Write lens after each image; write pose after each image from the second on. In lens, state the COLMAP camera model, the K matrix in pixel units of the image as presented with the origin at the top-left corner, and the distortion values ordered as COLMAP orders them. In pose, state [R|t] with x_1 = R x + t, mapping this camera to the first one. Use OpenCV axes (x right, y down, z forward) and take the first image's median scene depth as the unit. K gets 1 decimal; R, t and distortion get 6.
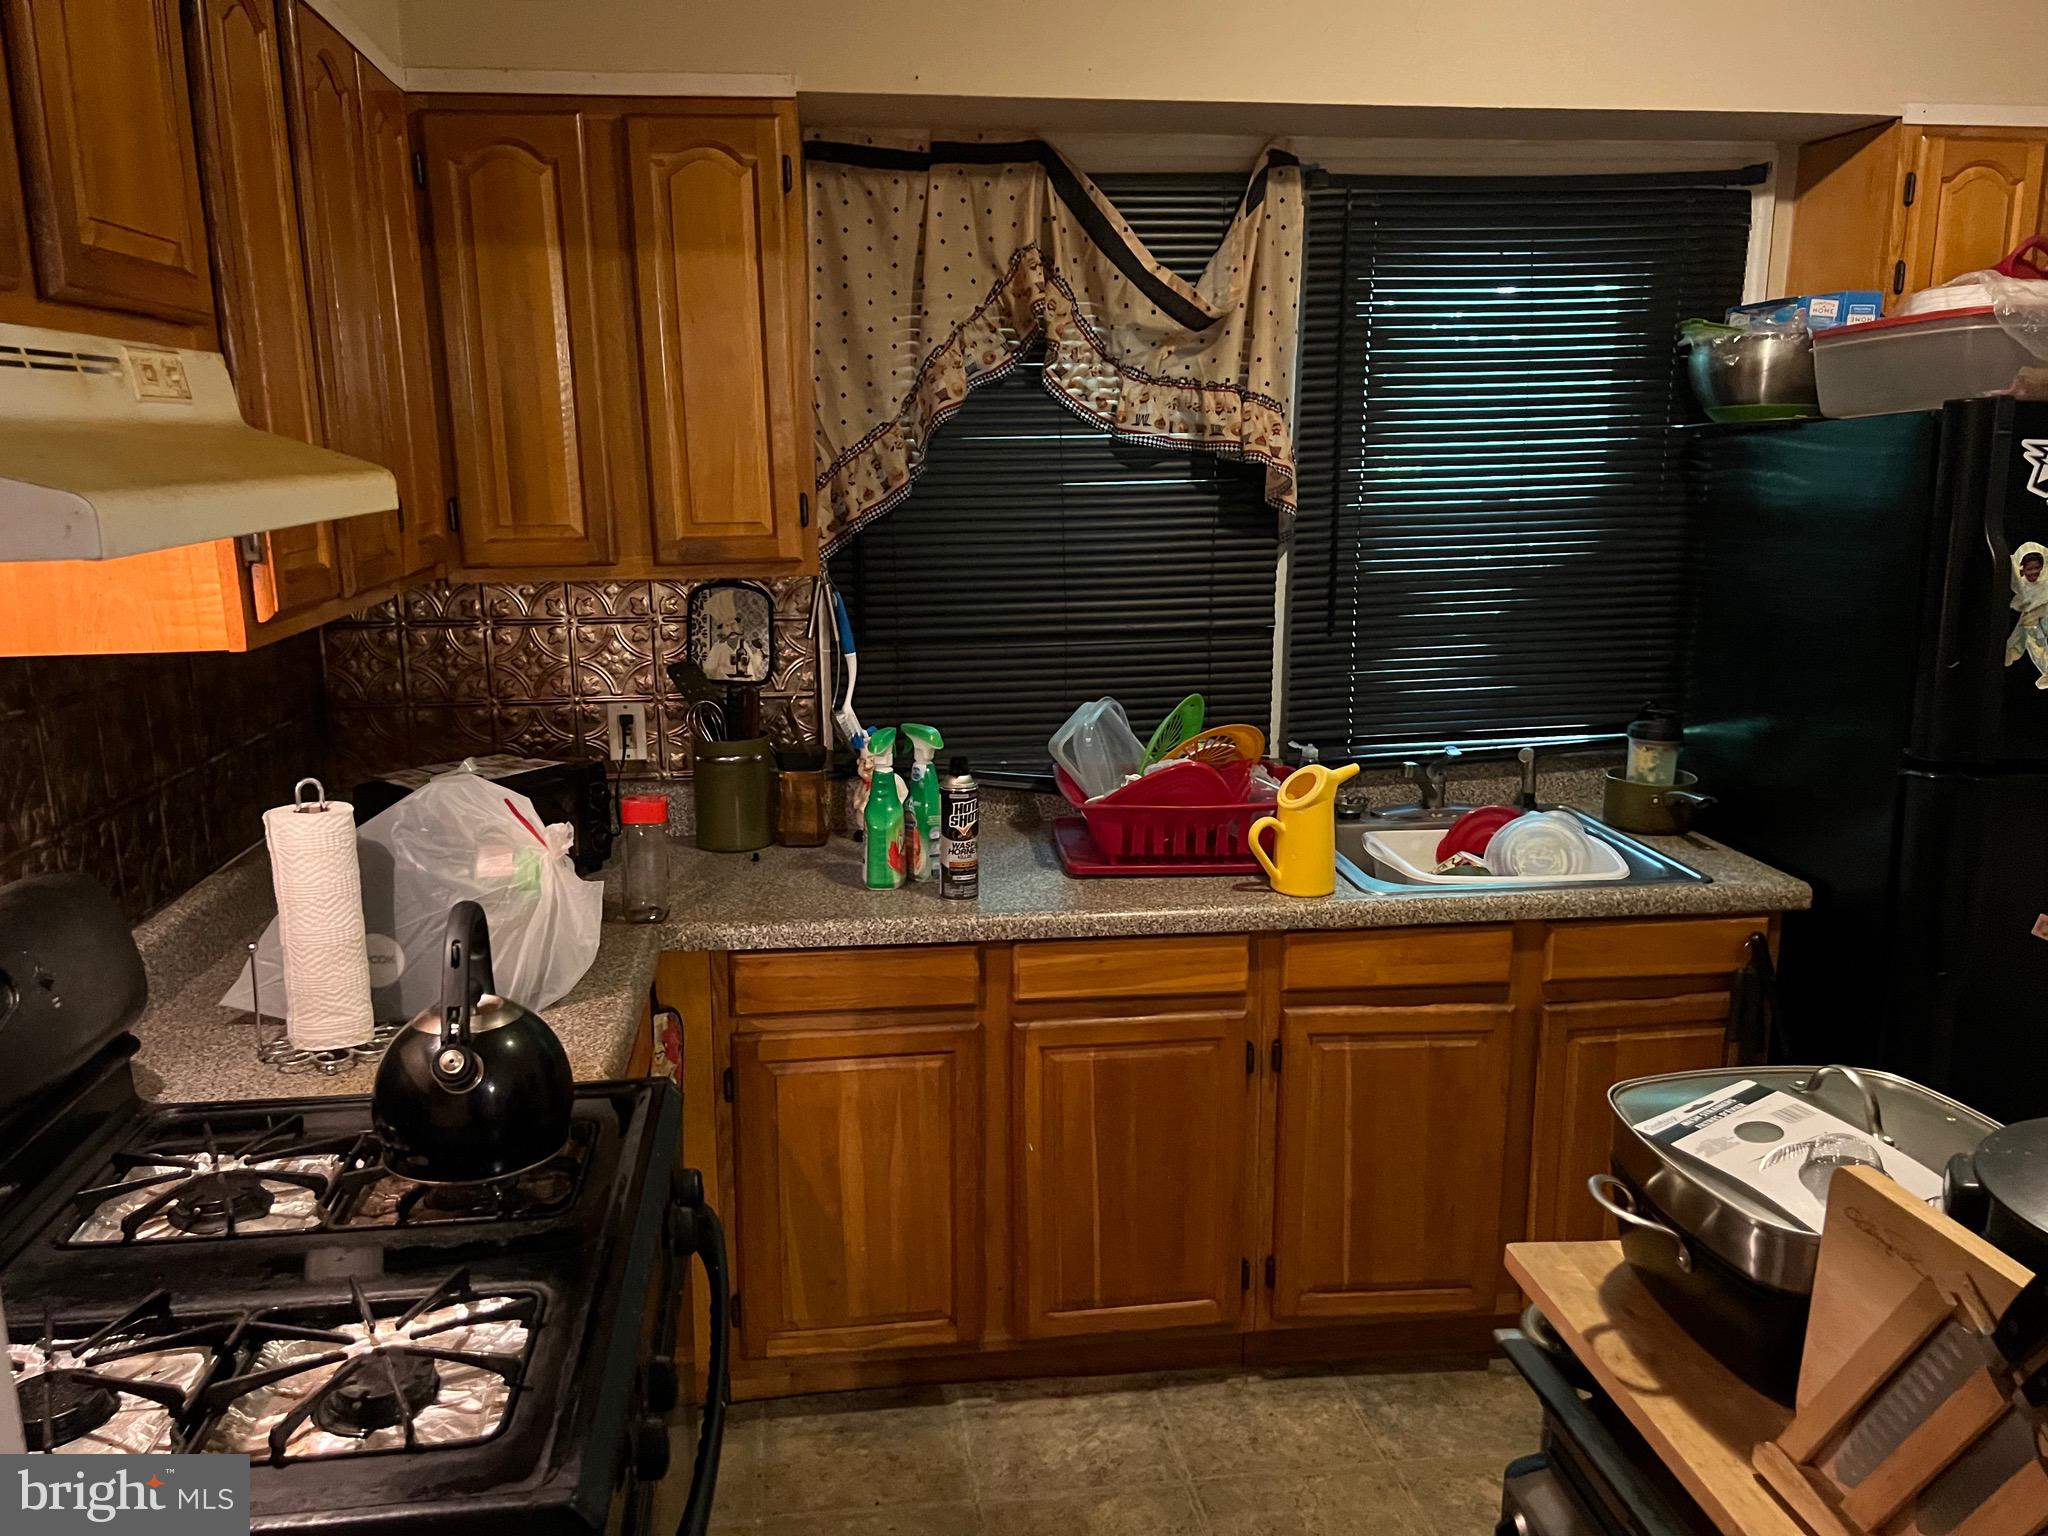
lens RADIAL K [[1534.2, 0, 1020.2], [0, 1534.2, 773.9], [0, 0, 1]] dist [0.001335, -0.002308]
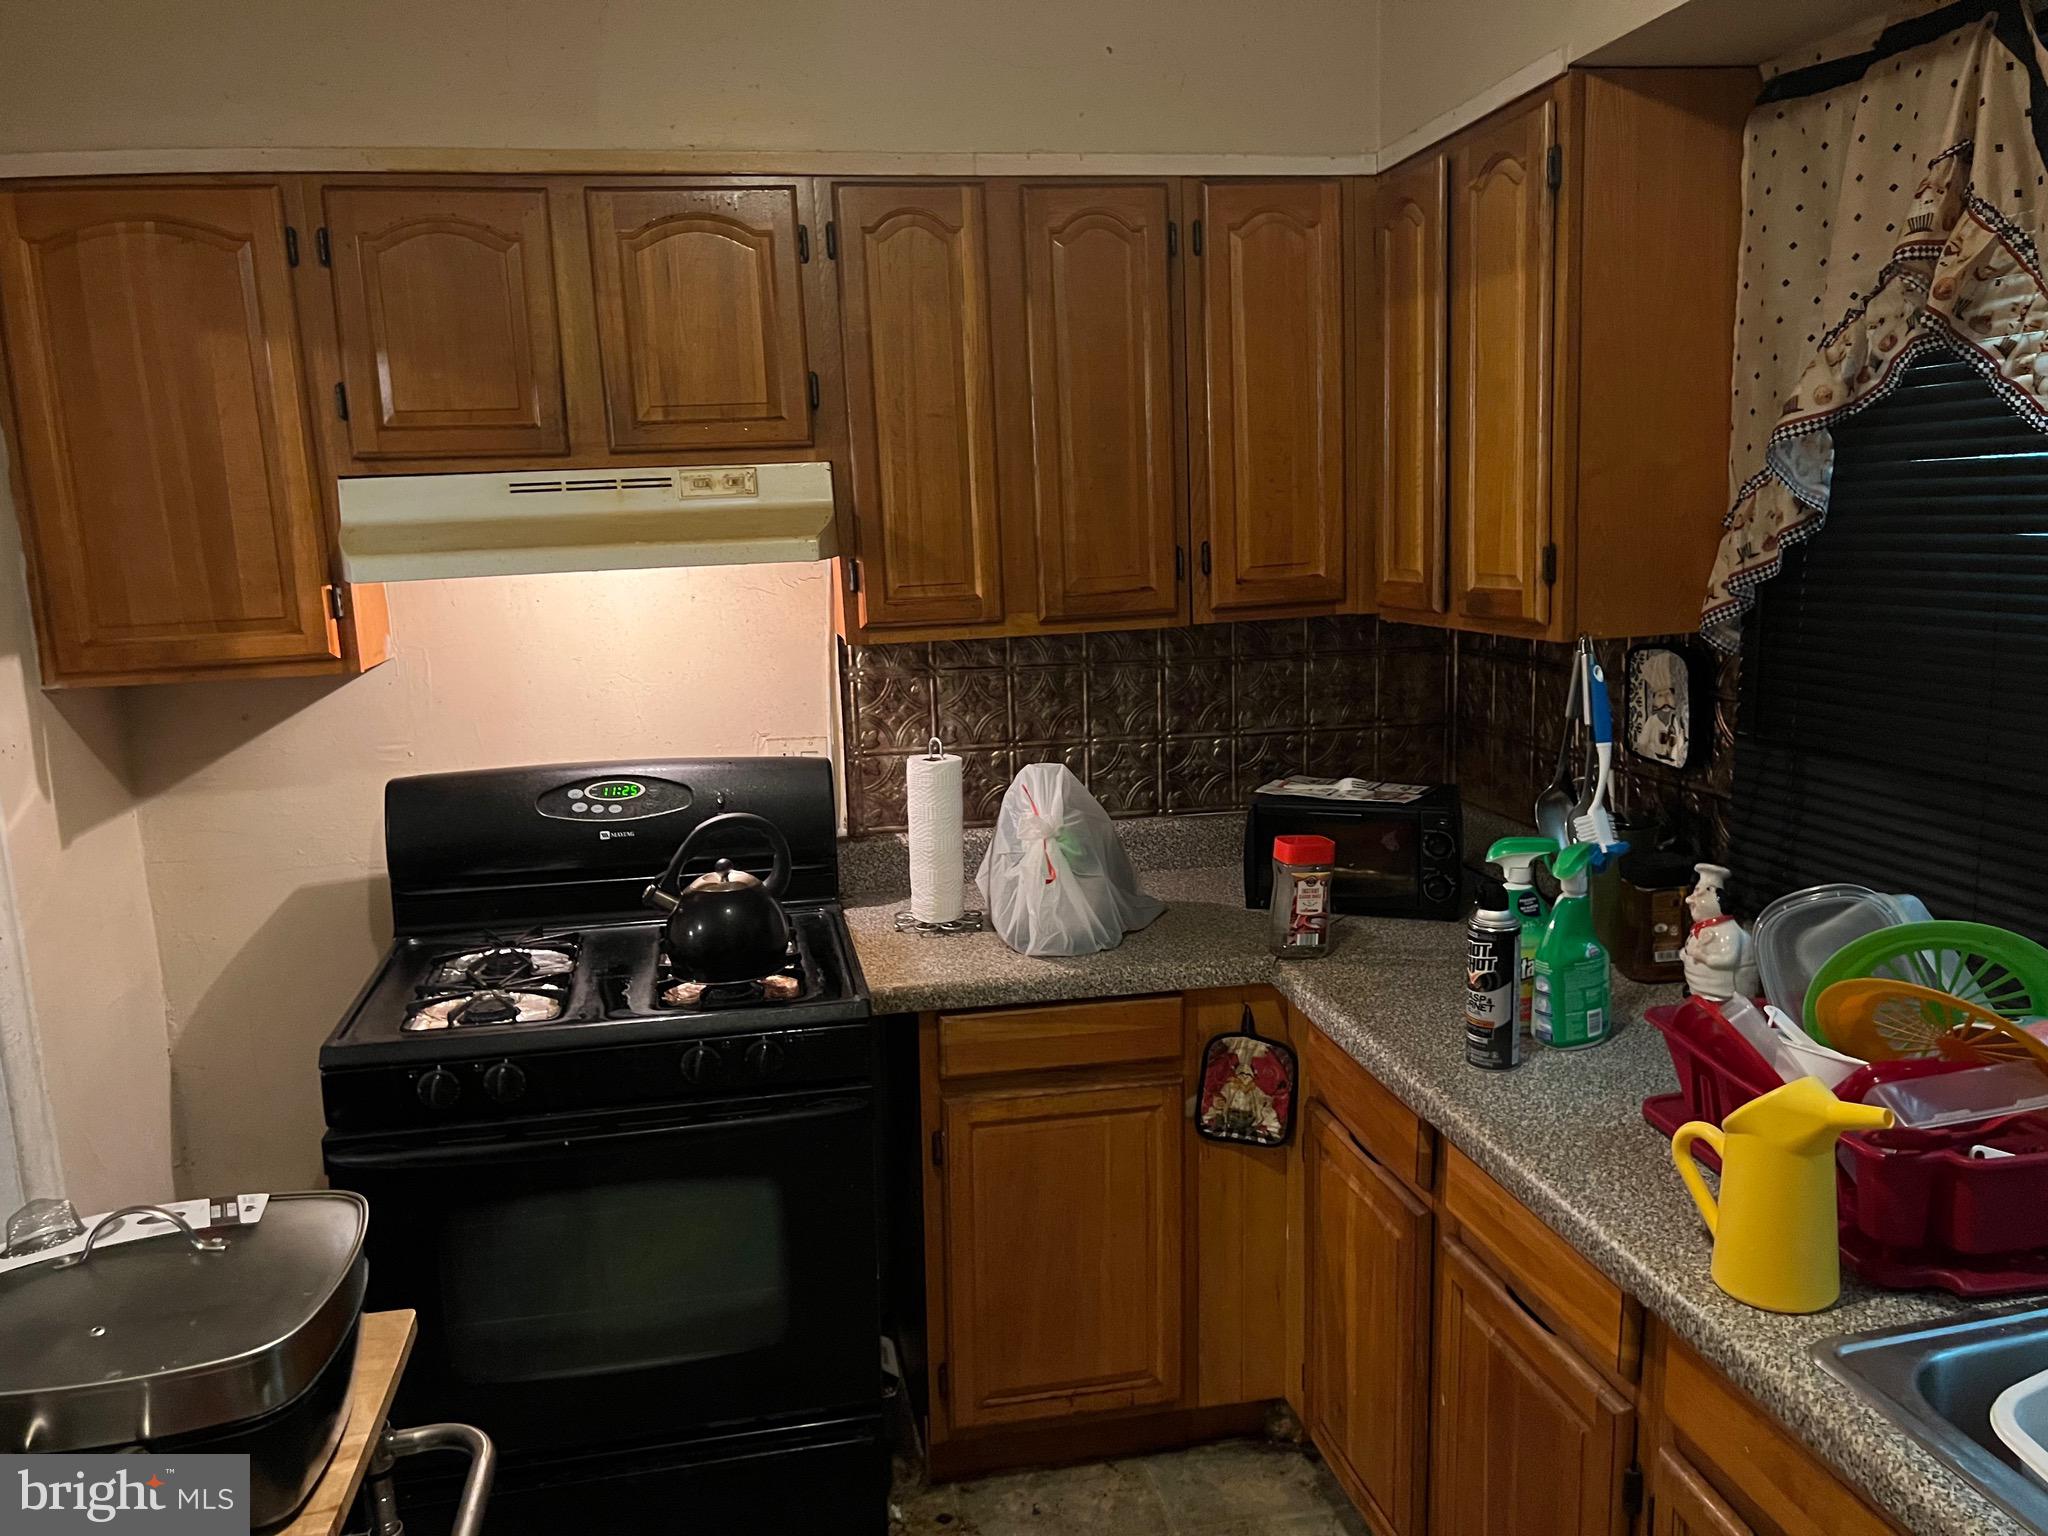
lens RADIAL K [[1534.2, 0, 1019.9], [0, 1534.2, 770.8], [0, 0, 1]] dist [0.001335, -0.002308]
pose [[0.072312, 0.174888, -0.981929, 0.609745], [-0.170153, 0.972237, 0.160631, -0.132226], [0.982761, 0.155462, 0.100062, 0.585595]]
